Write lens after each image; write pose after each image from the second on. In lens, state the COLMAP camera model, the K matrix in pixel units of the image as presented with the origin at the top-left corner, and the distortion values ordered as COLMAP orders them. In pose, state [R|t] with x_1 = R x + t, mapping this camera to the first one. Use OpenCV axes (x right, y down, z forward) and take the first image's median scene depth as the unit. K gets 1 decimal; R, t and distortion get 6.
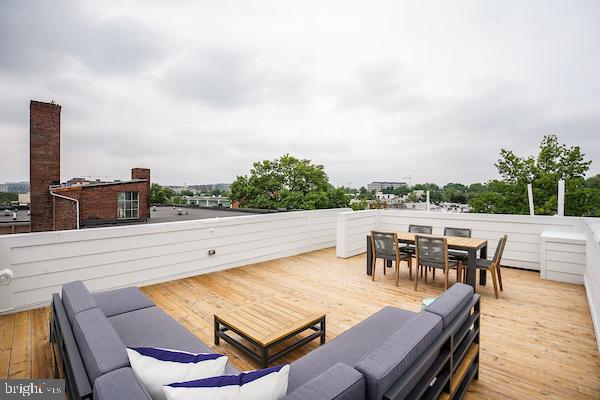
lens RADIAL K [[279.8, 0, 298.5], [0, 279.8, 199.1], [0, 0, 1]] dist [-0.021673, -0.000049]
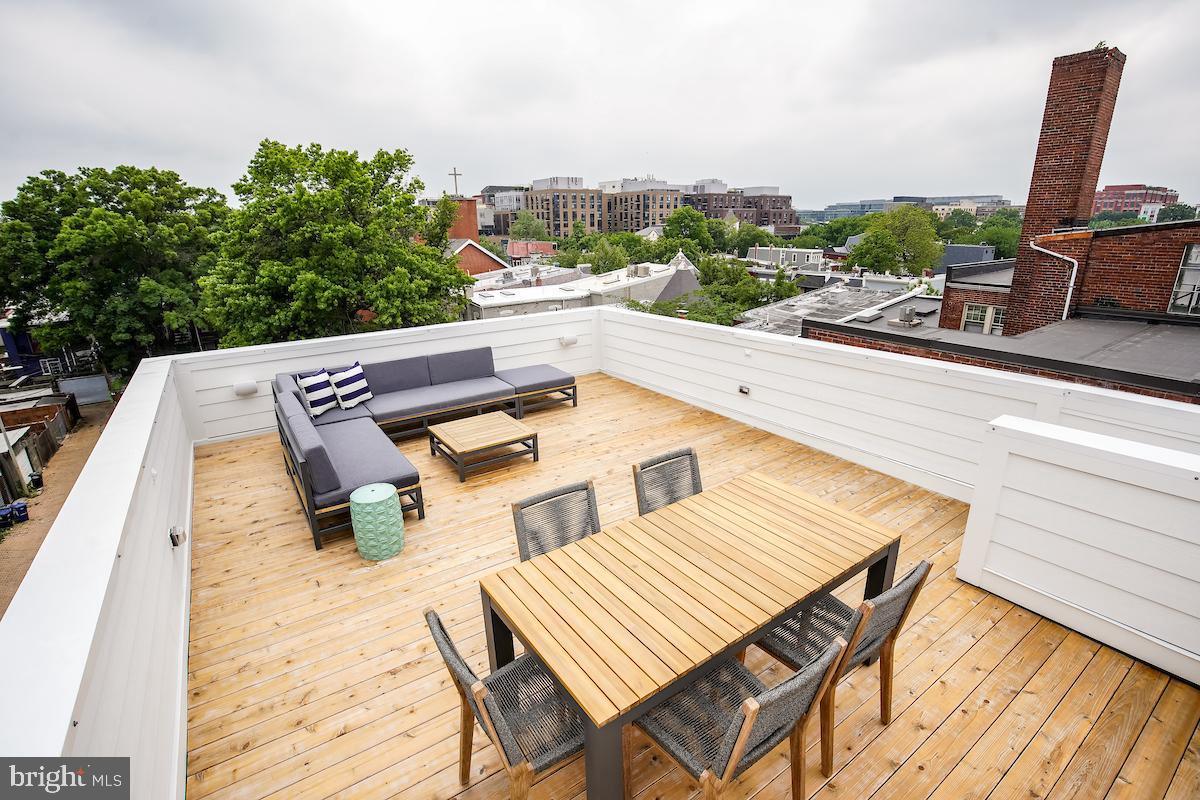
lens RADIAL K [[559.6, 0, 601.4], [0, 559.6, 402.7], [0, 0, 1]] dist [-0.021673, -0.000049]
pose [[-0.187499, 0.297638, -0.936085, 0.939907], [0.003293, 0.953172, 0.302411, -0.151311], [0.982259, 0.053619, -0.179699, 1.026919]]
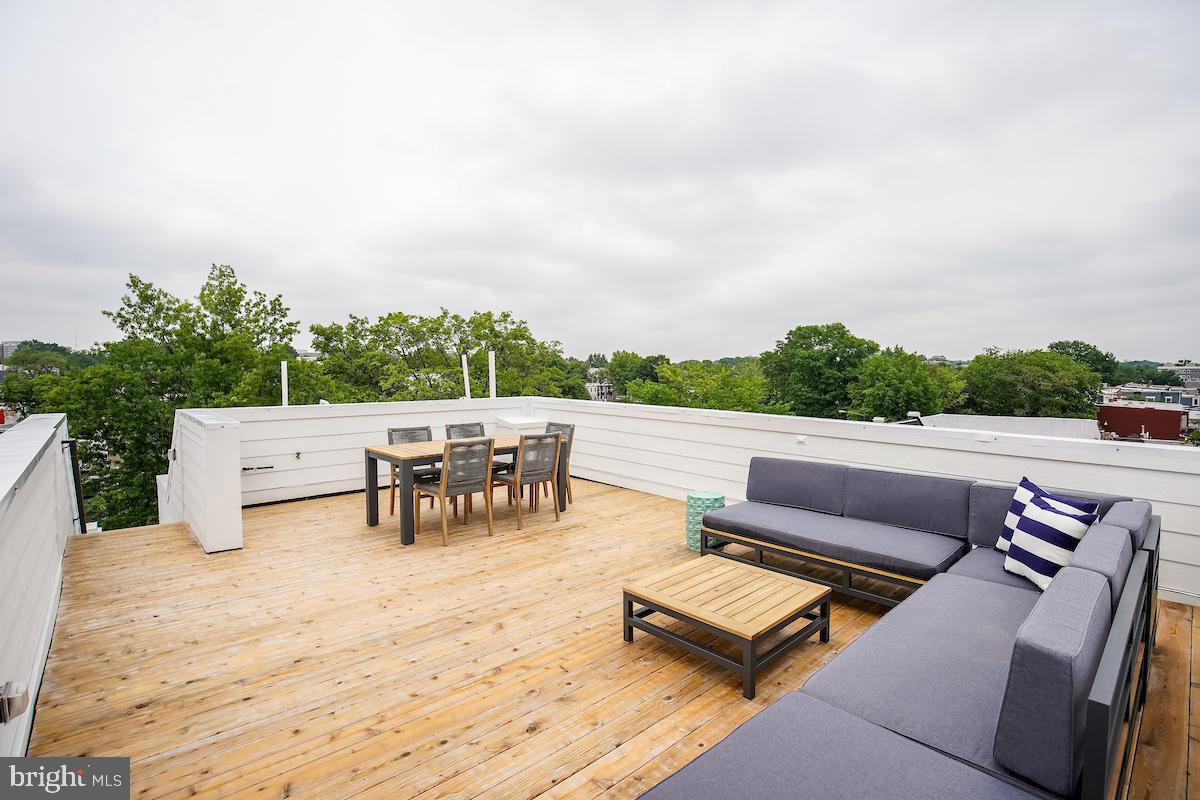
lens RADIAL K [[559.6, 0, 595.6], [0, 559.6, 395.0], [0, 0, 1]] dist [-0.021673, -0.000049]
pose [[0.060892, -0.043050, 0.997216, -0.688855], [0.019734, 0.998926, 0.041919, -0.005323], [-0.997949, 0.017126, 0.061676, 0.690623]]
